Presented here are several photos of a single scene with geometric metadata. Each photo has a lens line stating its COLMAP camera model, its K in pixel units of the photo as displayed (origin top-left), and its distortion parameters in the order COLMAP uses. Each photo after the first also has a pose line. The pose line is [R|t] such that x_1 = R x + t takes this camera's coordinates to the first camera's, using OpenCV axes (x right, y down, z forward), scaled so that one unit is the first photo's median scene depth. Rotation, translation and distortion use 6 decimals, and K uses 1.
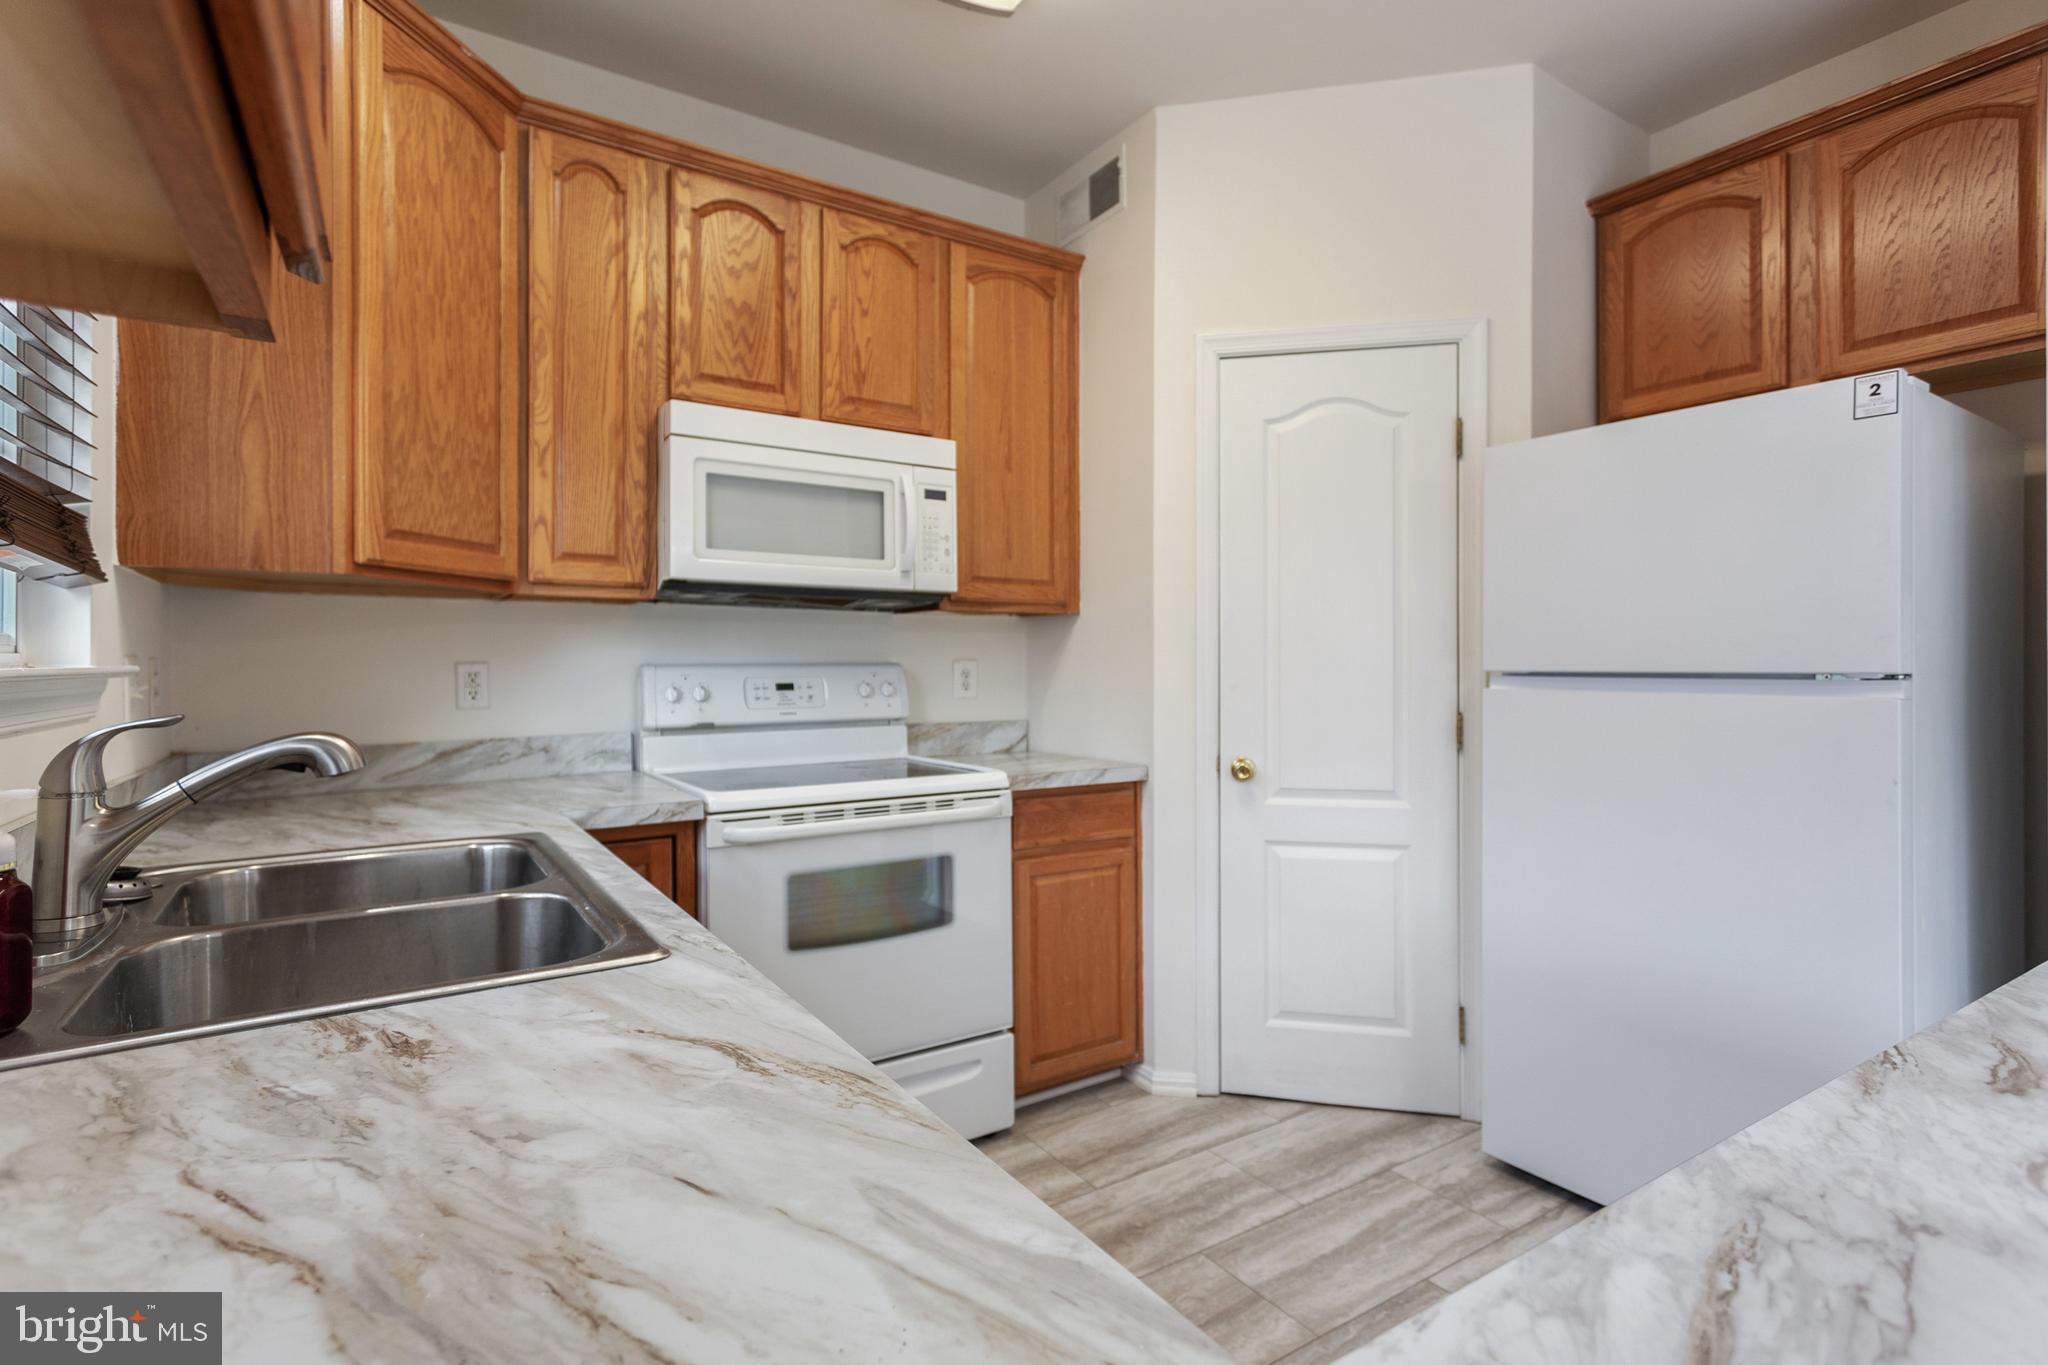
lens RADIAL K [[977.3, 0, 1022.2], [0, 977.3, 661.4], [0, 0, 1]] dist [0.002923, 0.000471]
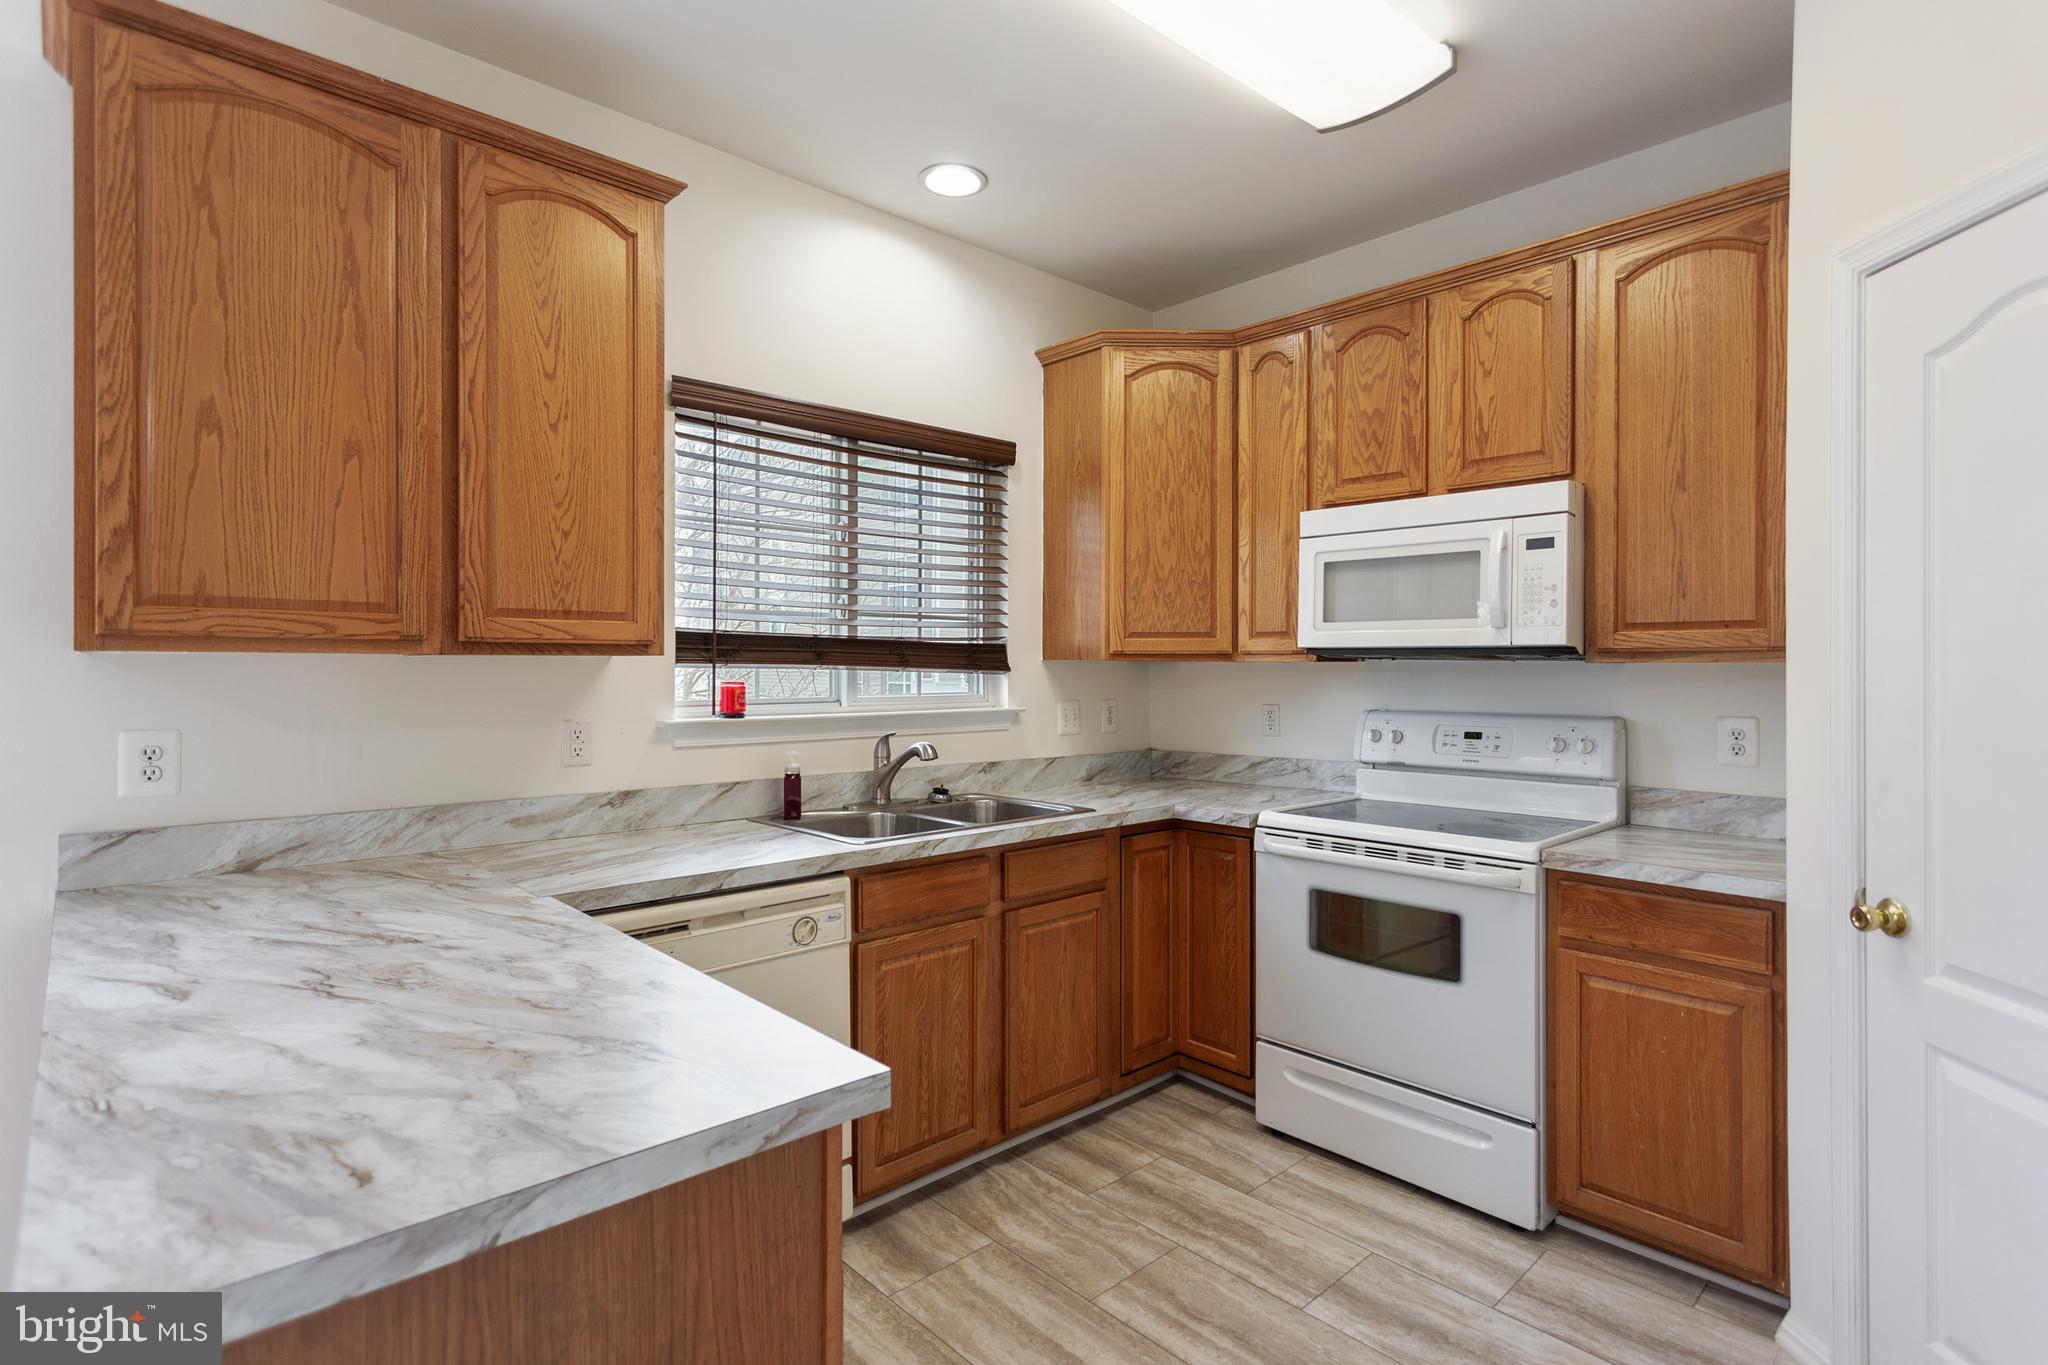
lens RADIAL K [[1003.1, 0, 1020.8], [0, 1003.1, 669.1], [0, 0, 1]] dist [0.001685, 0.001121]
pose [[0.174071, 0.004818, -0.984721, 0.830023], [0.000537, 0.999987, 0.004987, -0.057880], [0.984733, -0.001397, 0.174066, 0.361054]]
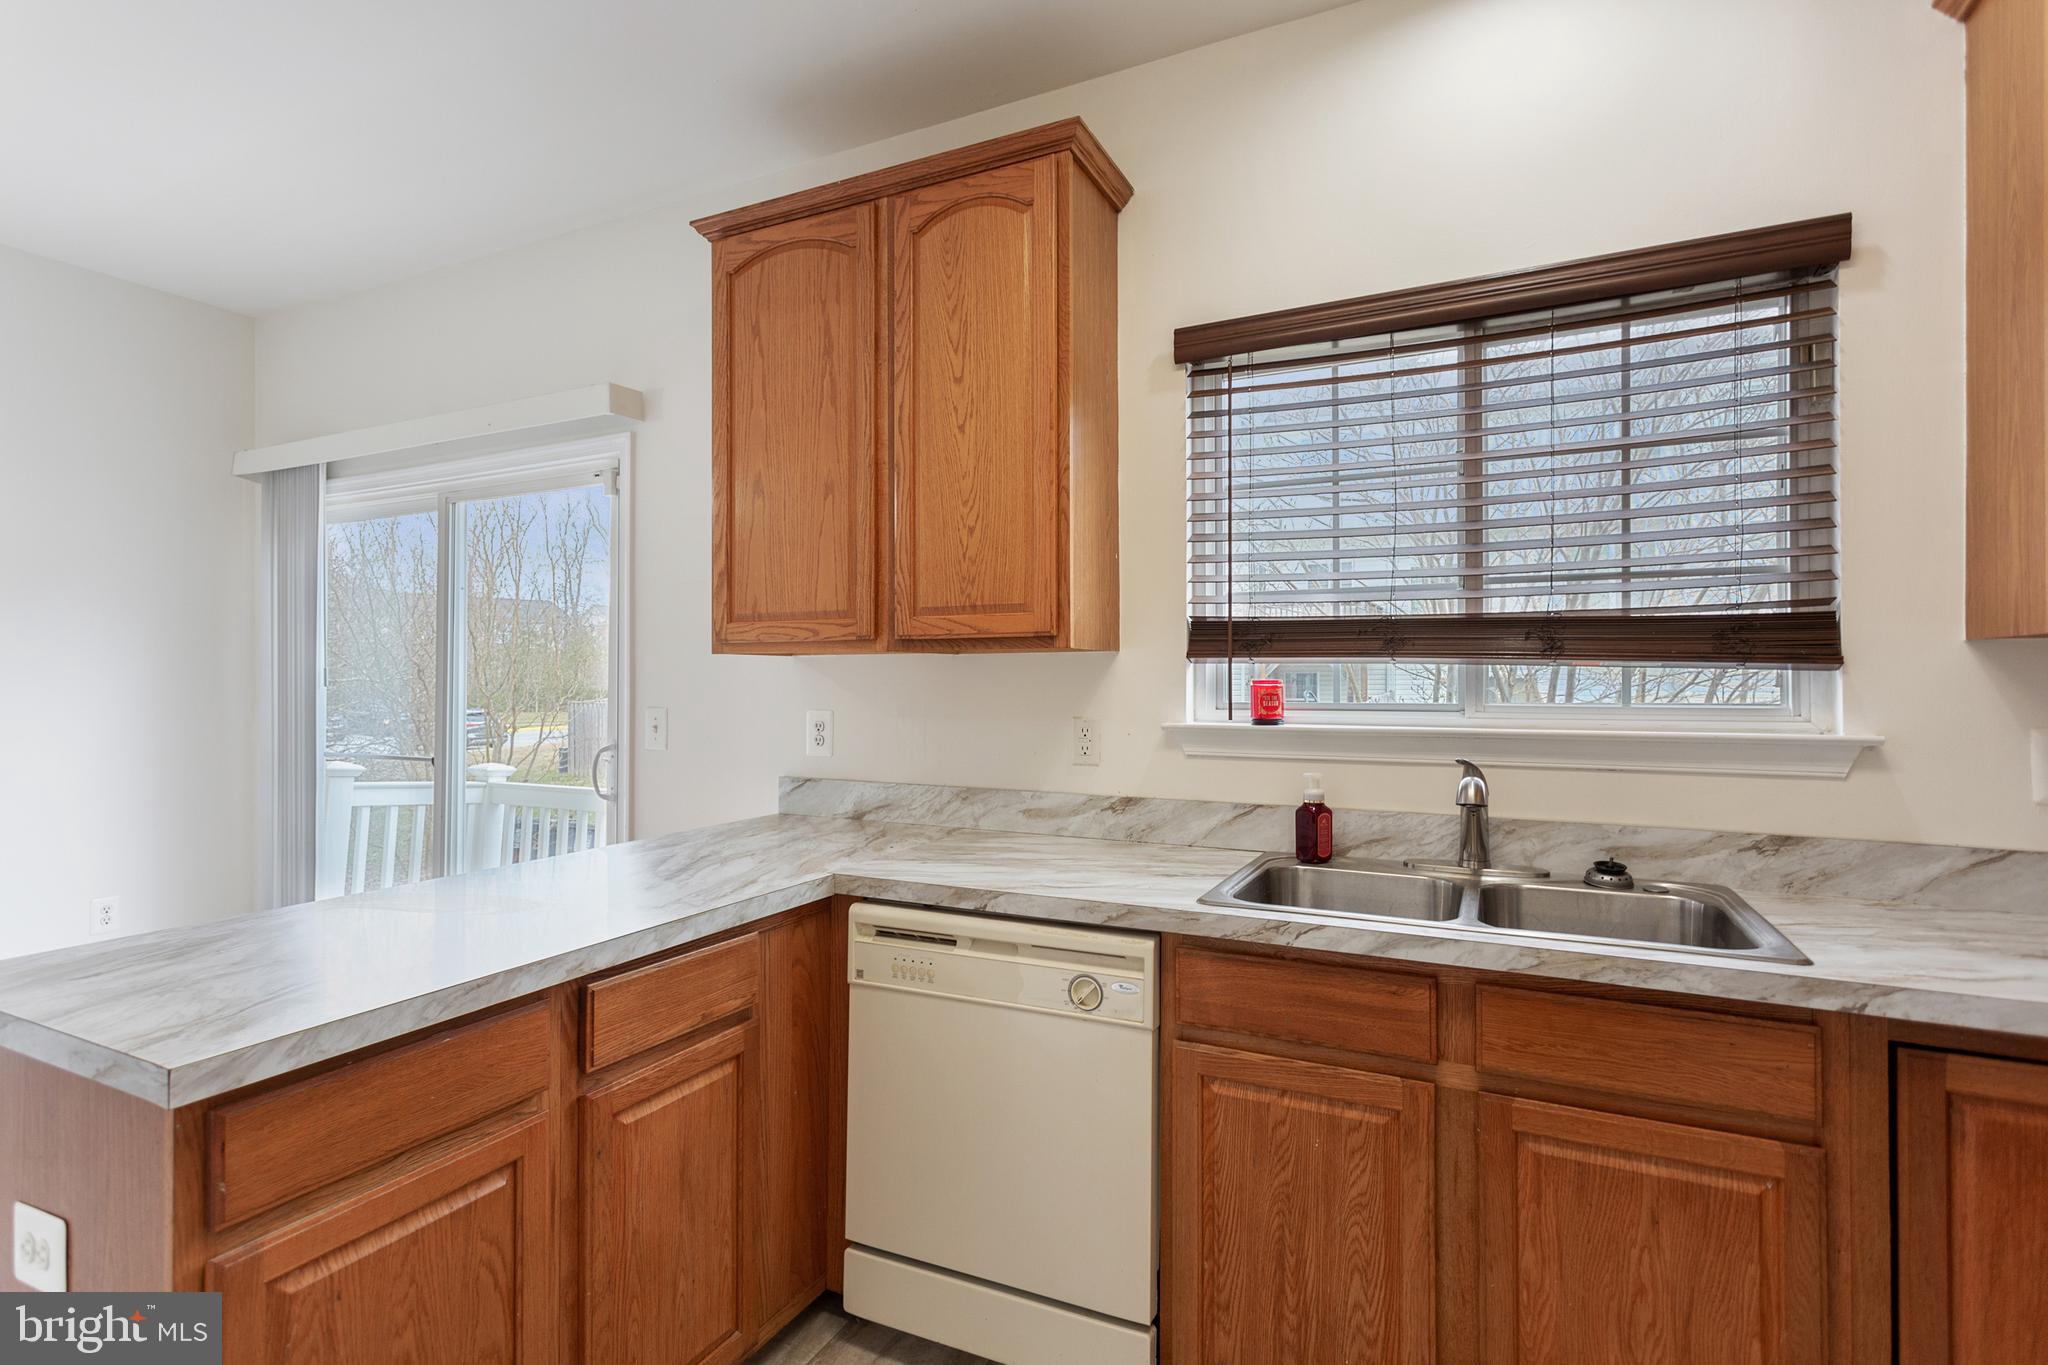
lens RADIAL K [[996.3, 0, 1015.2], [0, 996.3, 675.5], [0, 0, 1]] dist [0.001689, 0.000227]
pose [[-0.861999, -0.001133, -0.506909, 0.311887], [0.003148, 0.999966, -0.007588, -0.036057], [0.506900, -0.008137, -0.861966, 0.902911]]
